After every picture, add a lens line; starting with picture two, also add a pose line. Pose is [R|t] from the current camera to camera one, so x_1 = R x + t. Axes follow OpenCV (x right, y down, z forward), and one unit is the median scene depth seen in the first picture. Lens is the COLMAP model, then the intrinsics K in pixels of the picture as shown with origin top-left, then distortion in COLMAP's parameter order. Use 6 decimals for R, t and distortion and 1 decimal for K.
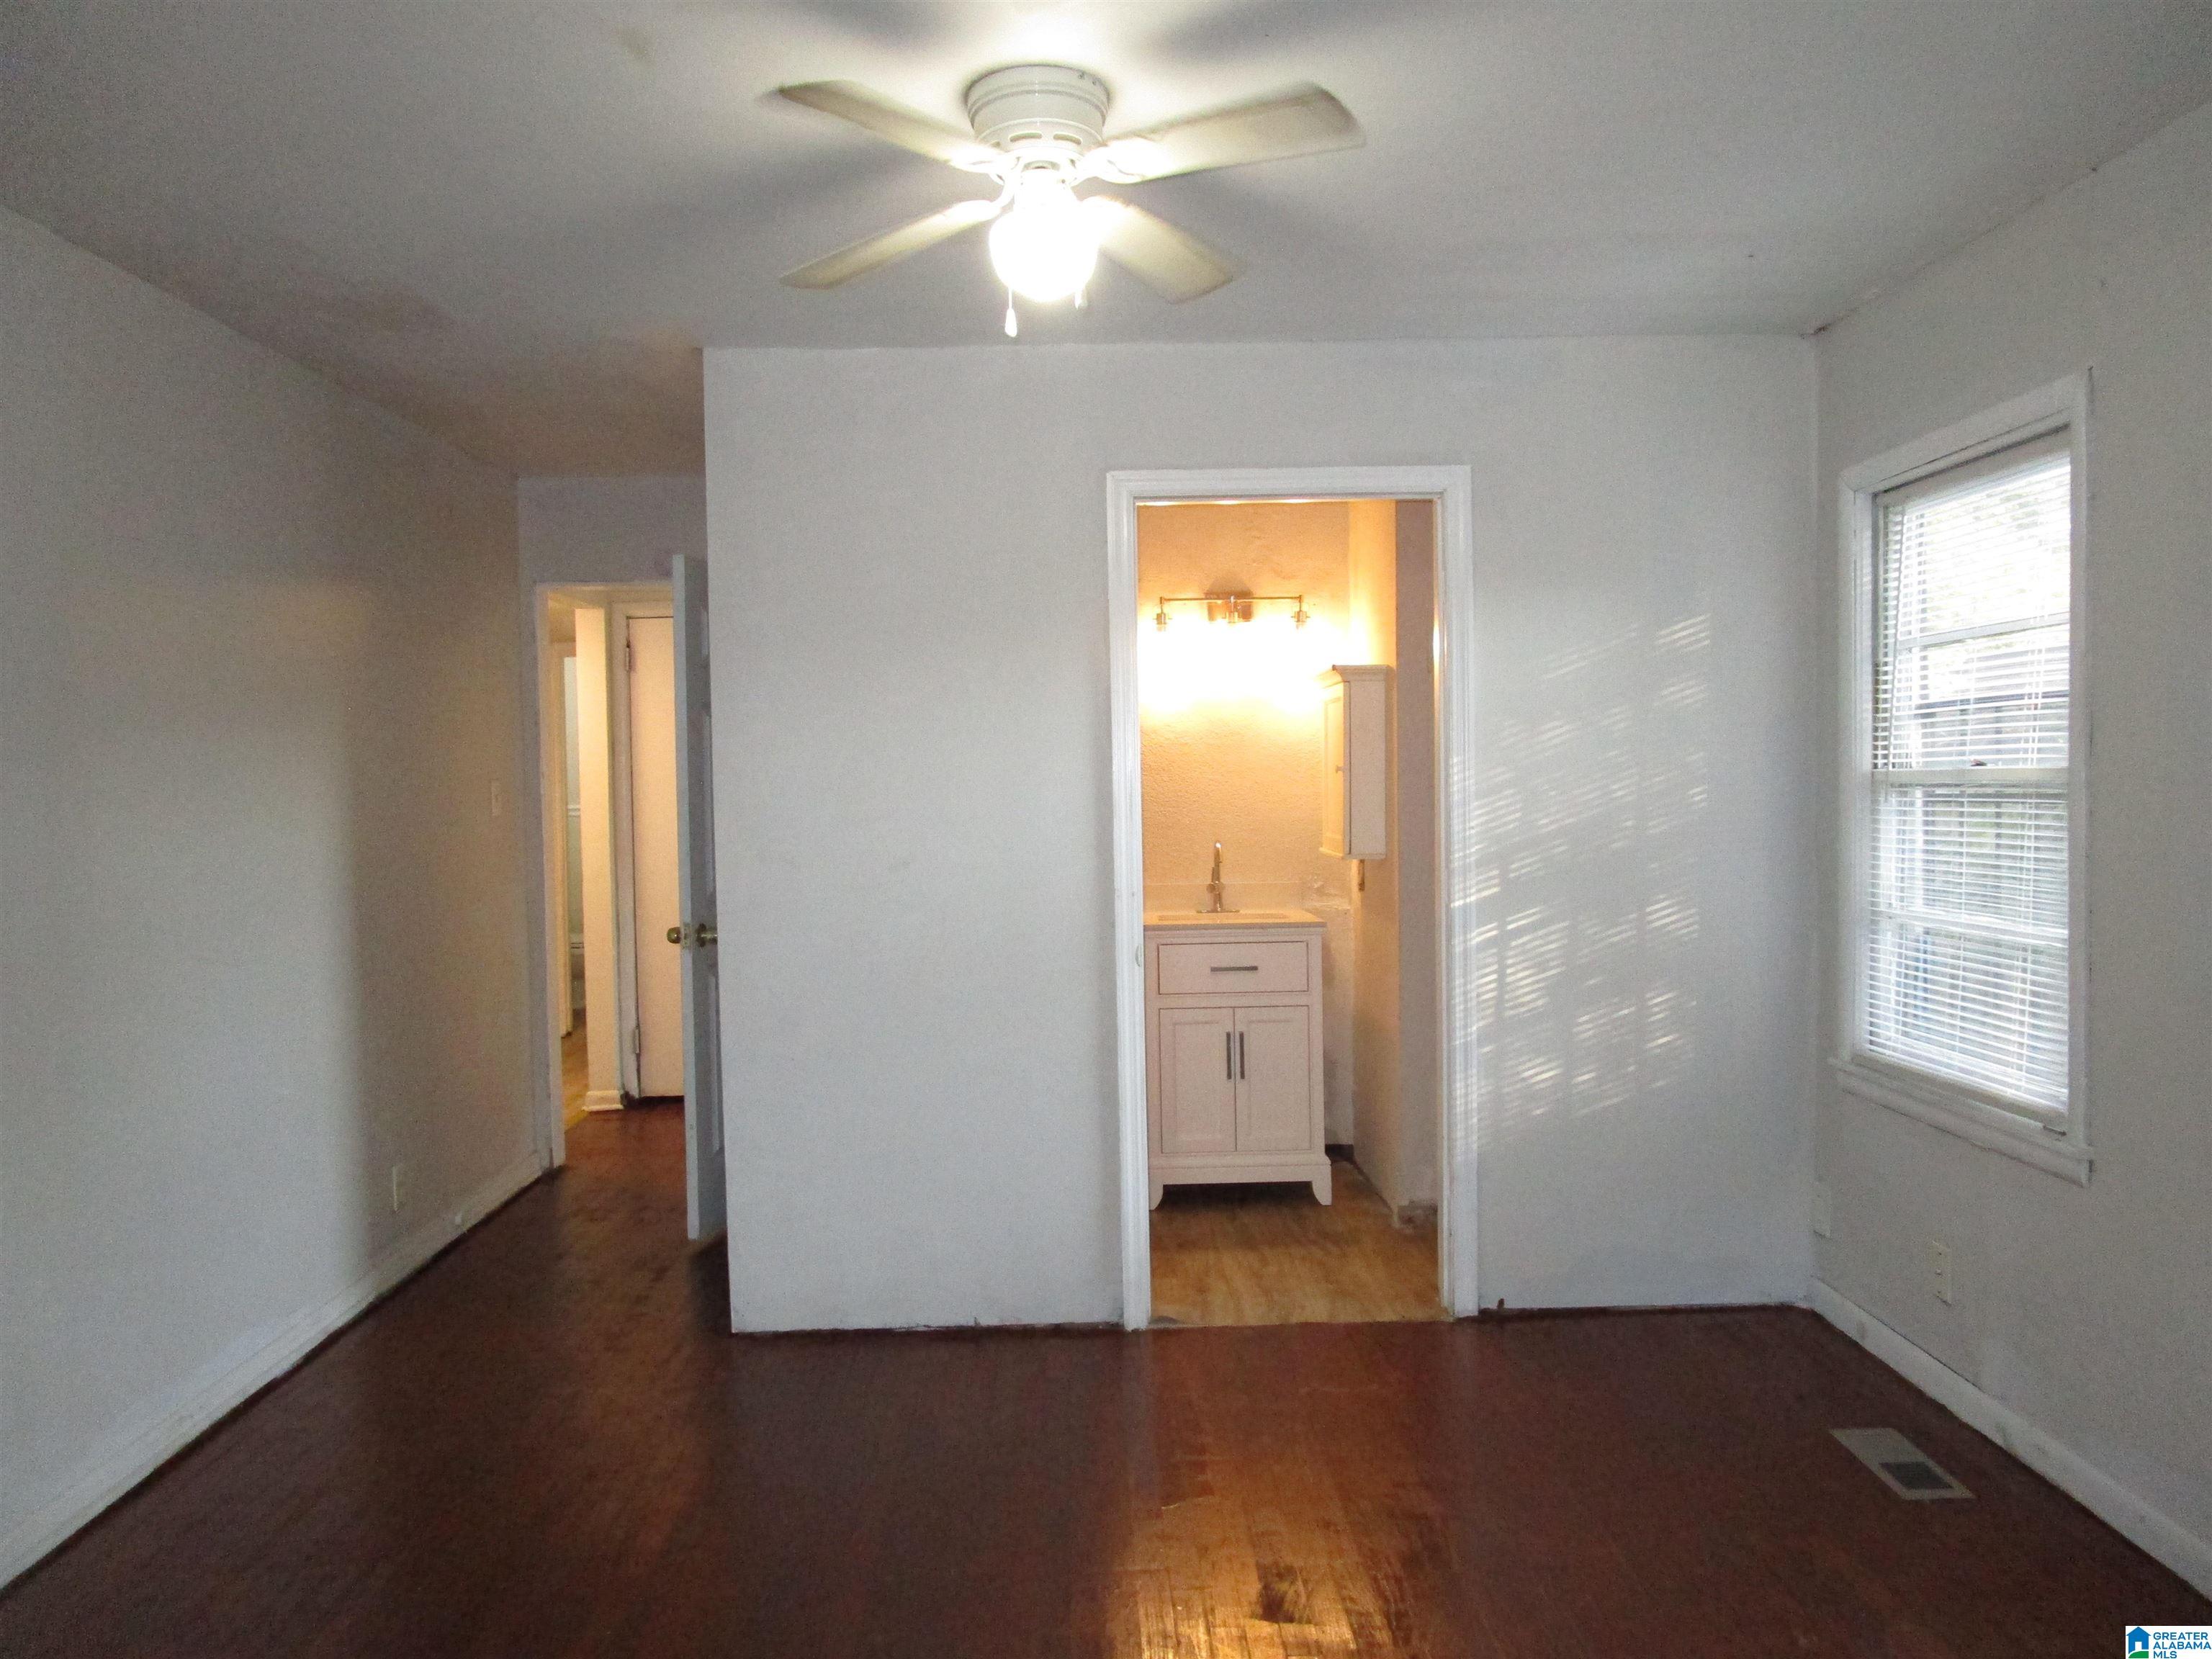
lens RADIAL K [[1589.6, 0, 1106.4], [0, 1589.6, 835.6], [0, 0, 1]] dist [-0.010952, -0.000384]
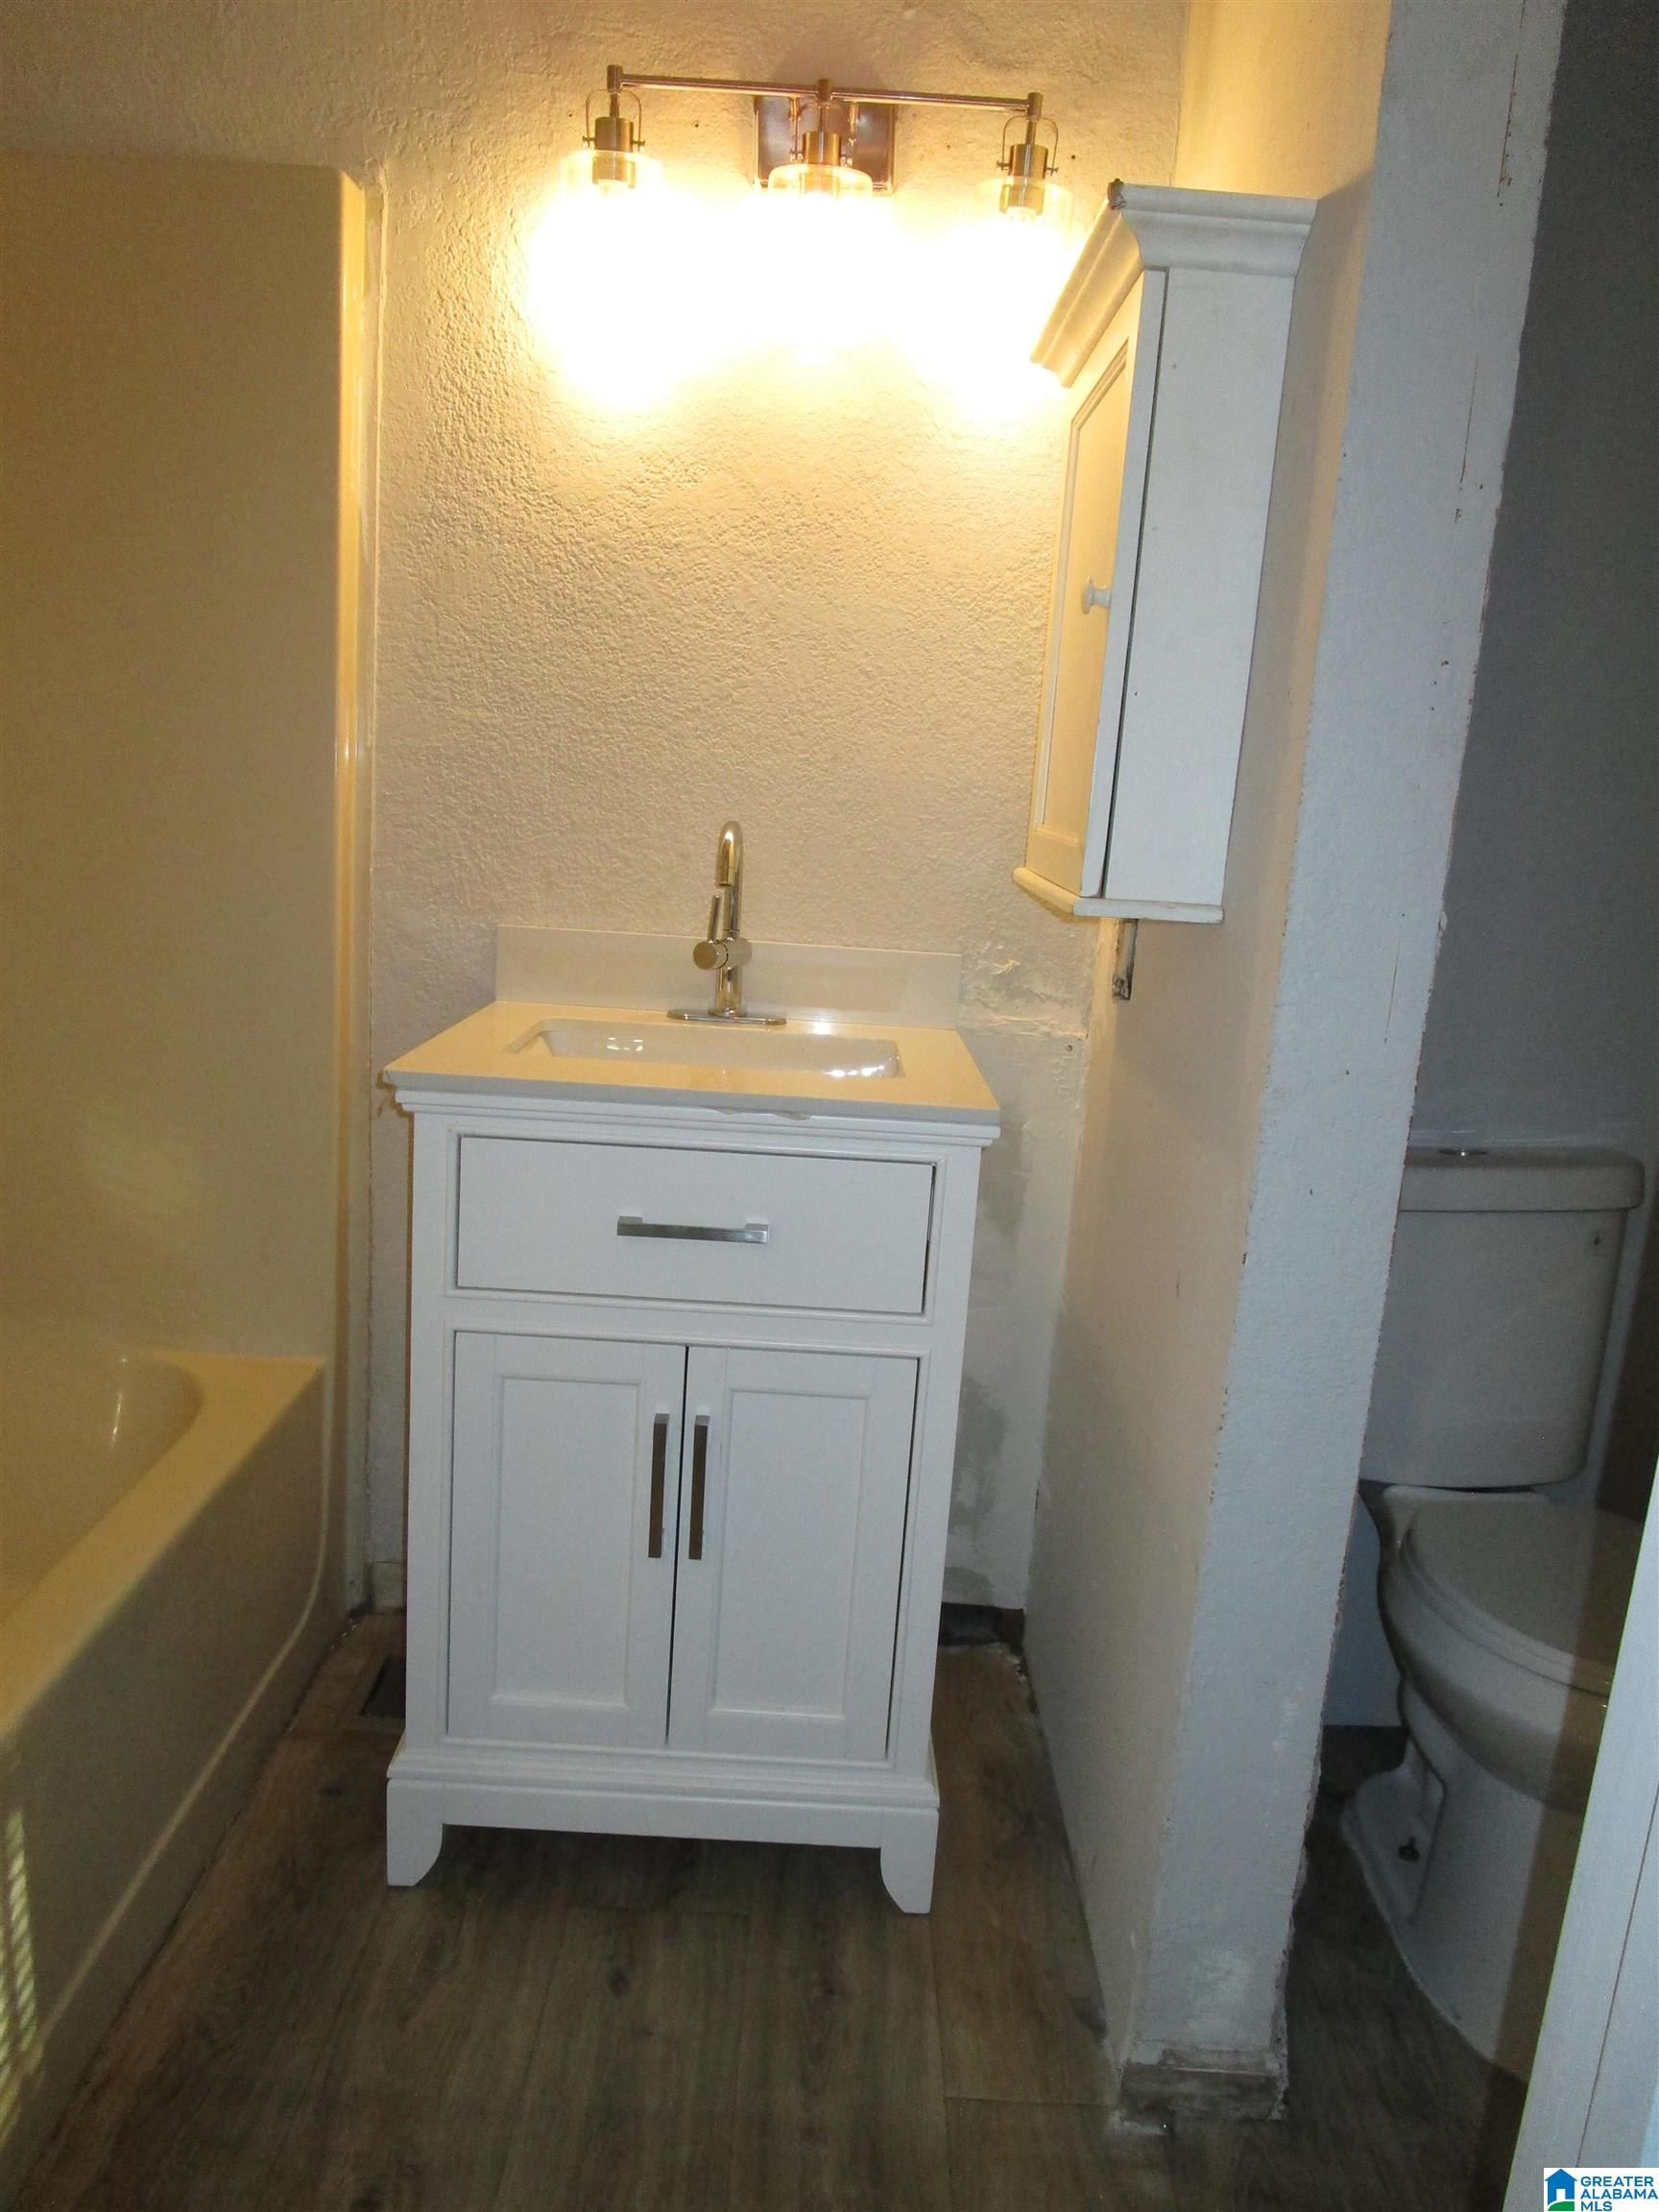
lens RADIAL K [[1589.6, 0, 818.2], [0, 1589.6, 1106.8], [0, 0, 1]] dist [-0.010952, -0.000384]
pose [[0.996343, 0.085175, -0.006712, 0.097309], [-0.082787, 0.981853, 0.170620, 0.003103], [0.021123, -0.169441, 0.985314, 0.639714]]
